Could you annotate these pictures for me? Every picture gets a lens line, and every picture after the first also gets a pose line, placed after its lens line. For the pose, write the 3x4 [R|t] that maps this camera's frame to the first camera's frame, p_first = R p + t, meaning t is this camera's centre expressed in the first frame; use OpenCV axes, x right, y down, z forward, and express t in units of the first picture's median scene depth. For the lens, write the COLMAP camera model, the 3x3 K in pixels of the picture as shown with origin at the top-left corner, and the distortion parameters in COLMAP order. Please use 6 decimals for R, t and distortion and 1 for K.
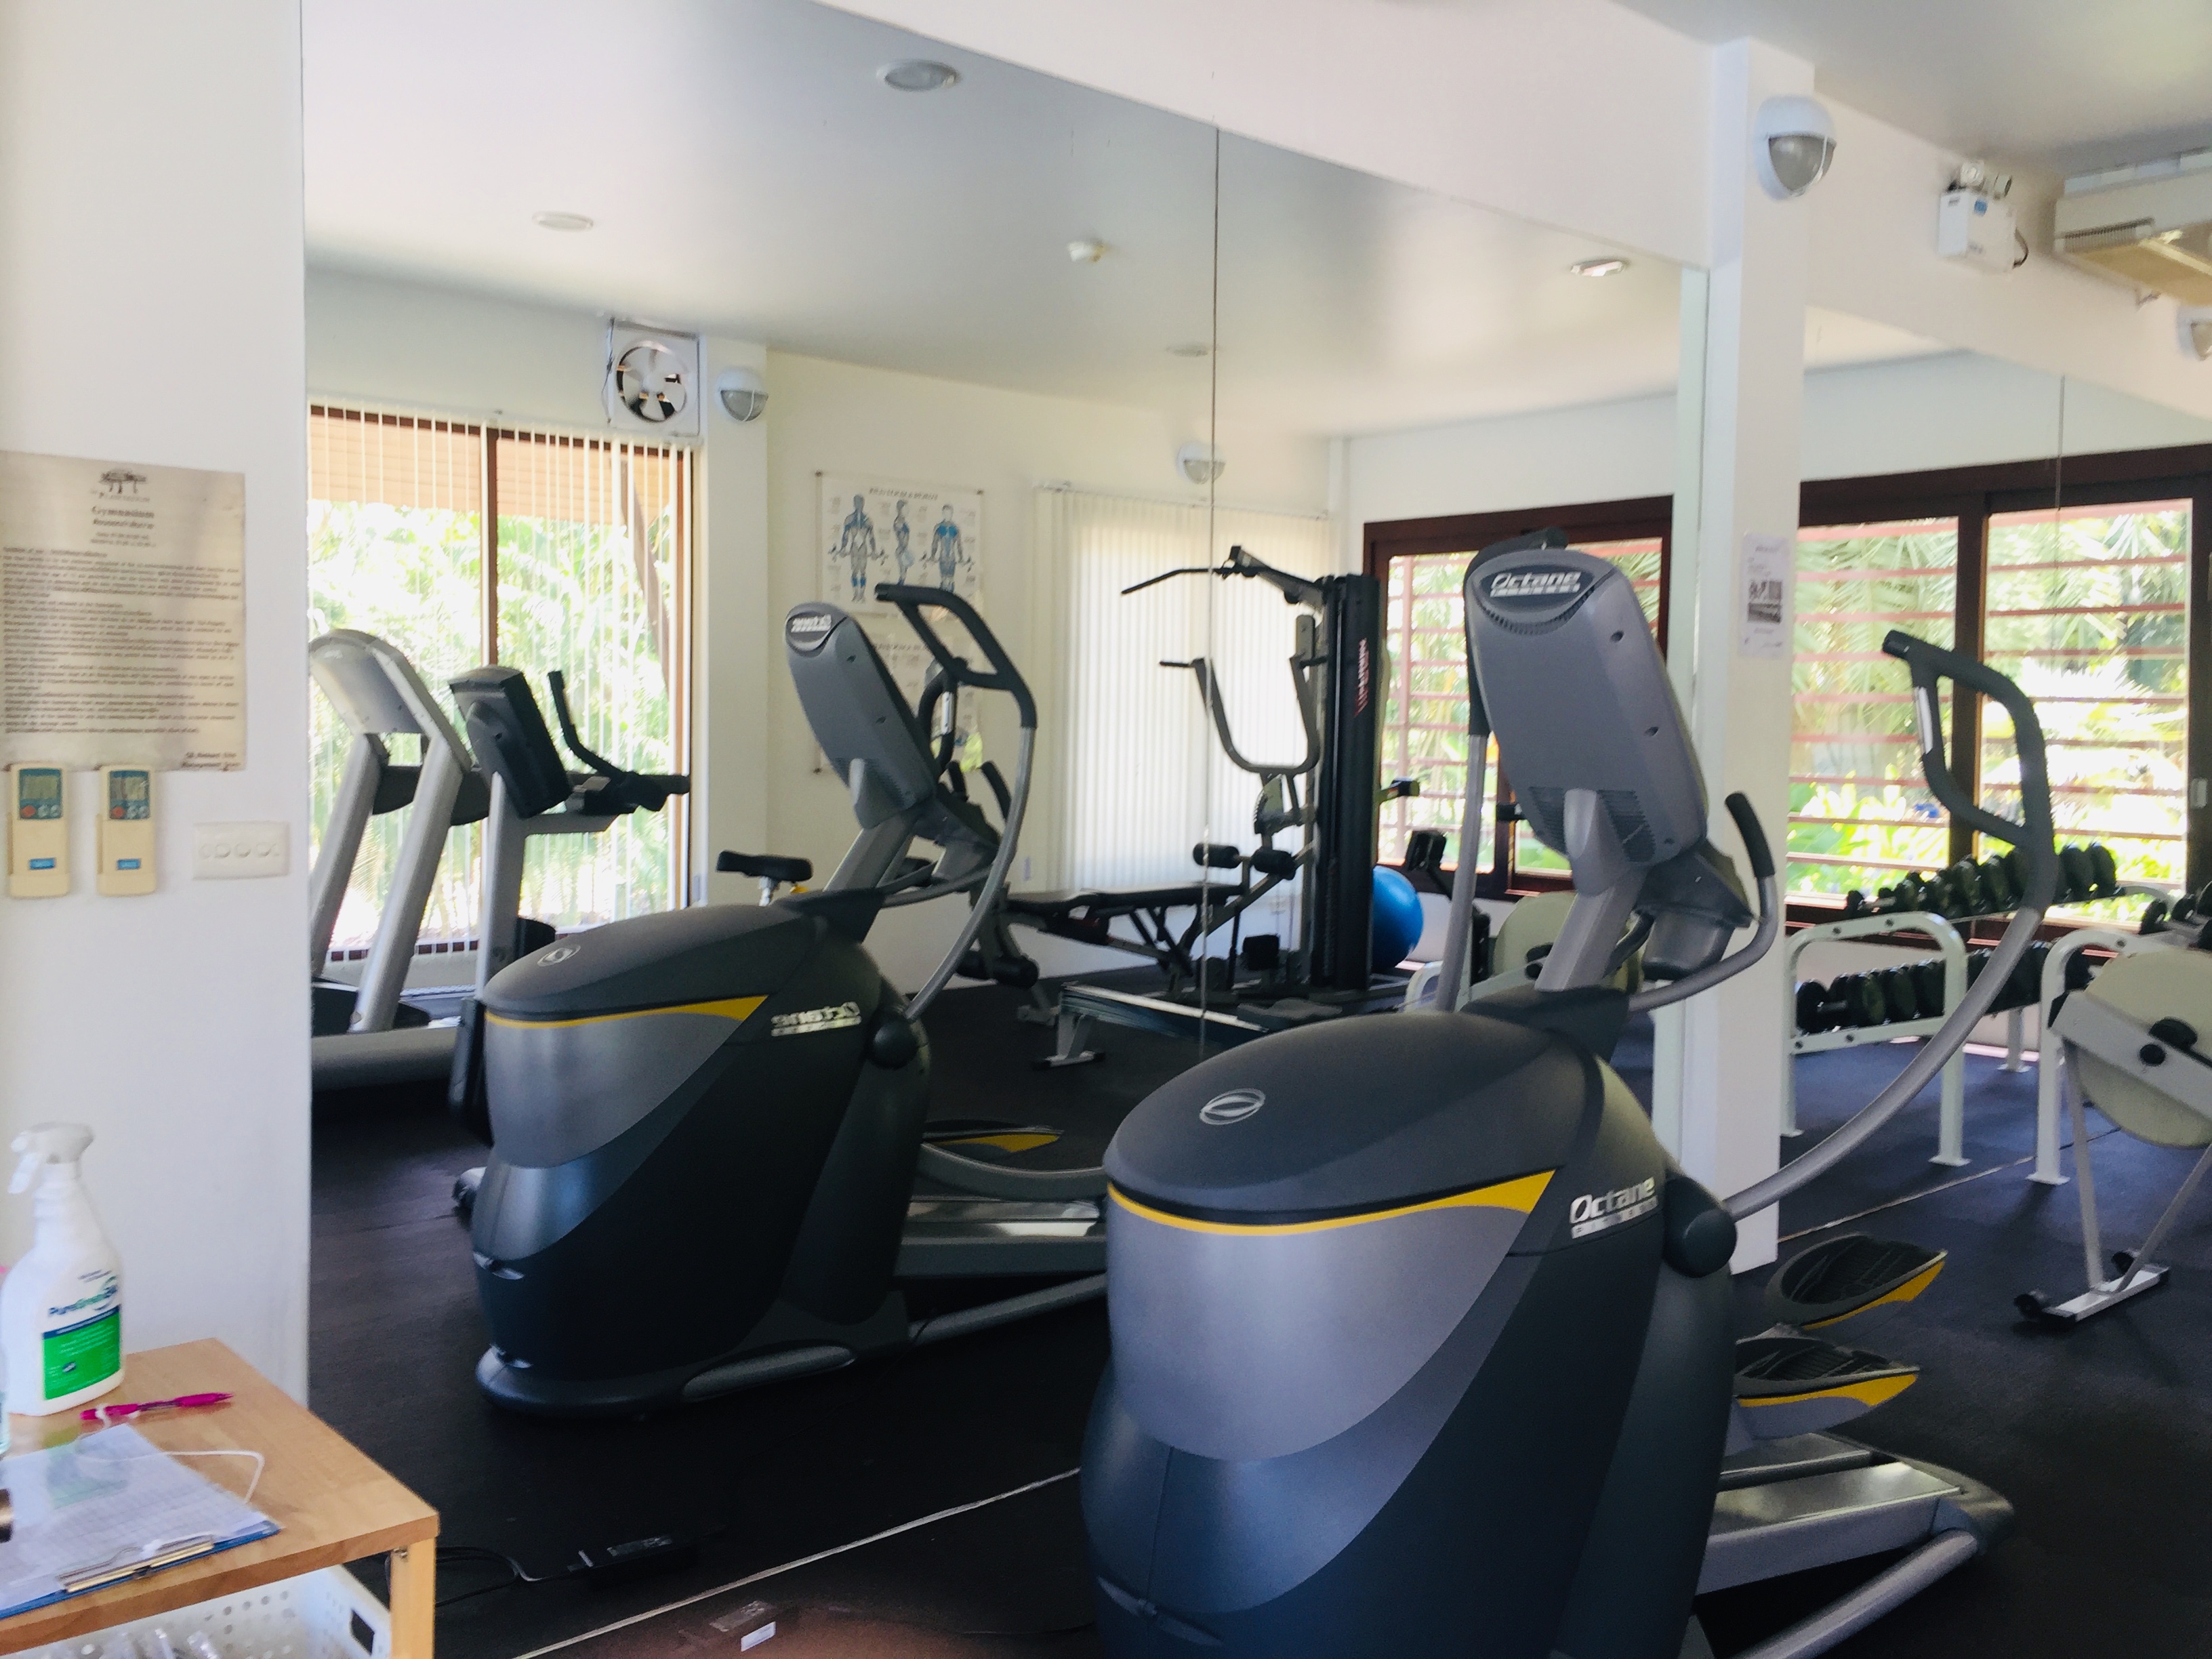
lens RADIAL K [[1892.4, 0, 1108.2], [0, 1892.4, 801.5], [0, 0, 1]] dist [0.076484, -0.119145]
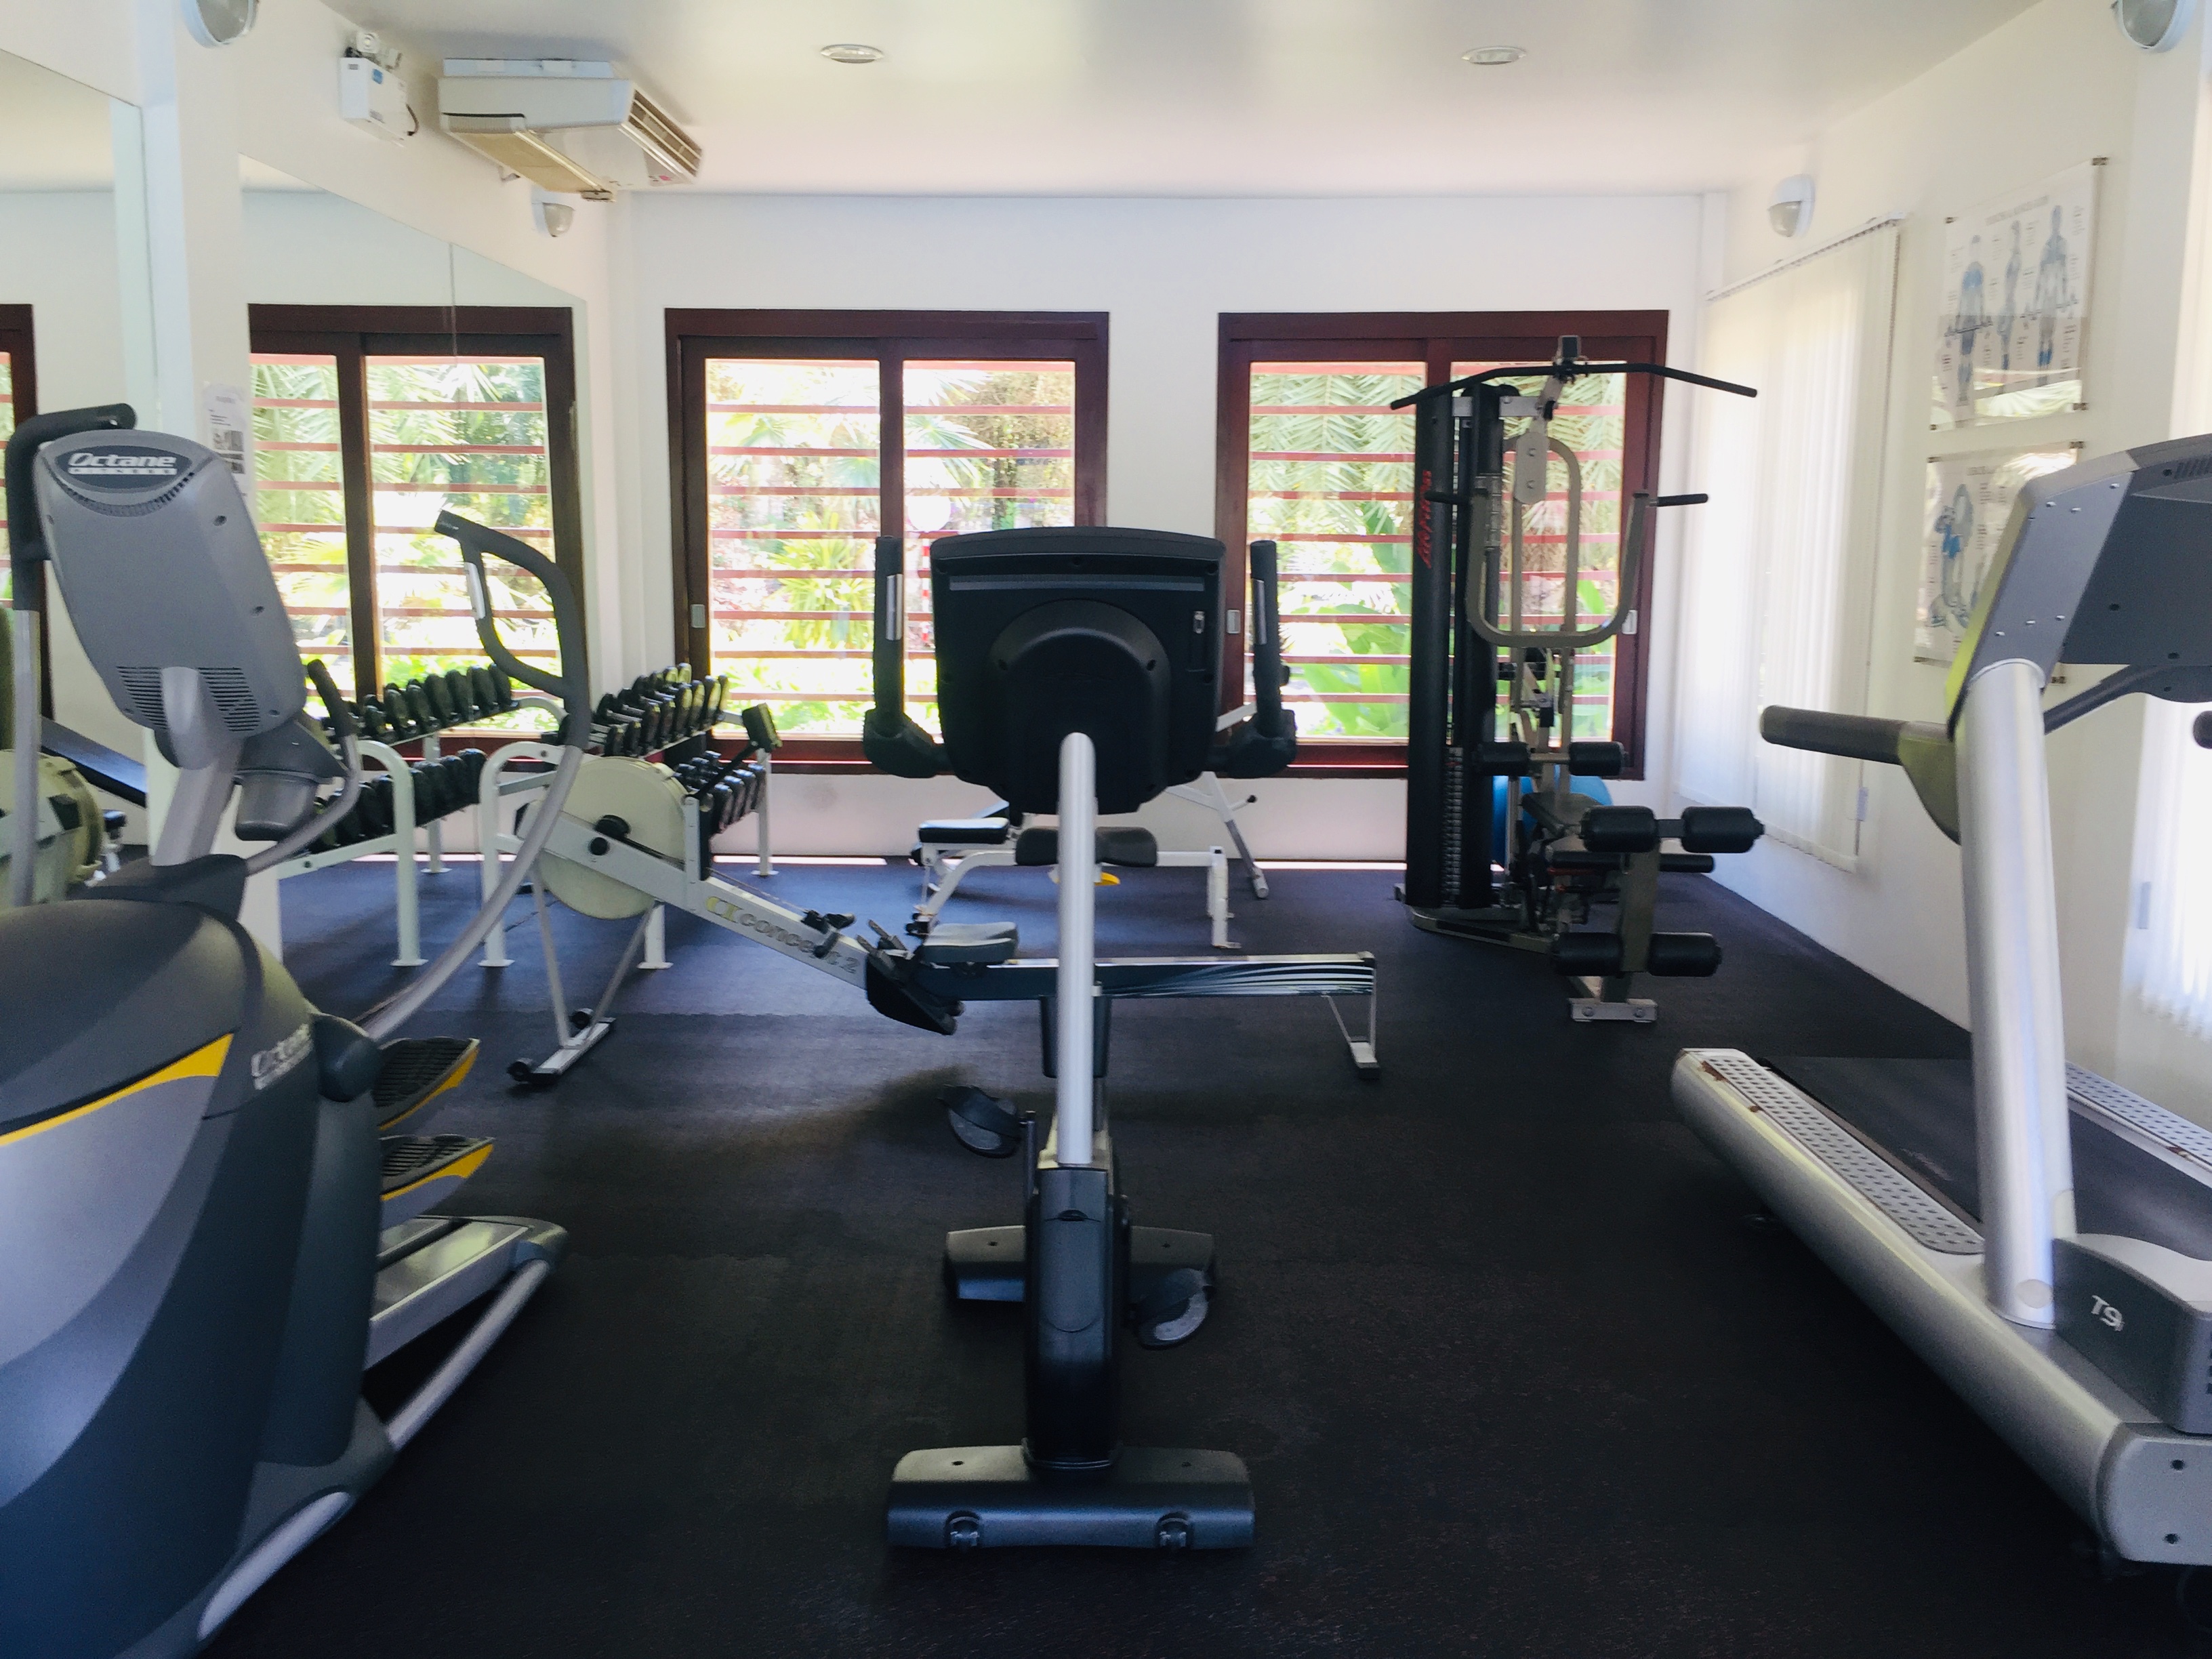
lens RADIAL K [[1892.4, 0, 1108.2], [0, 1892.4, 801.5], [0, 0, 1]] dist [0.076484, -0.119145]
pose [[0.671779, -0.107733, 0.732876, -0.120932], [0.033804, 0.992795, 0.114955, -0.024309], [-0.739980, -0.052451, 0.670580, -0.044459]]
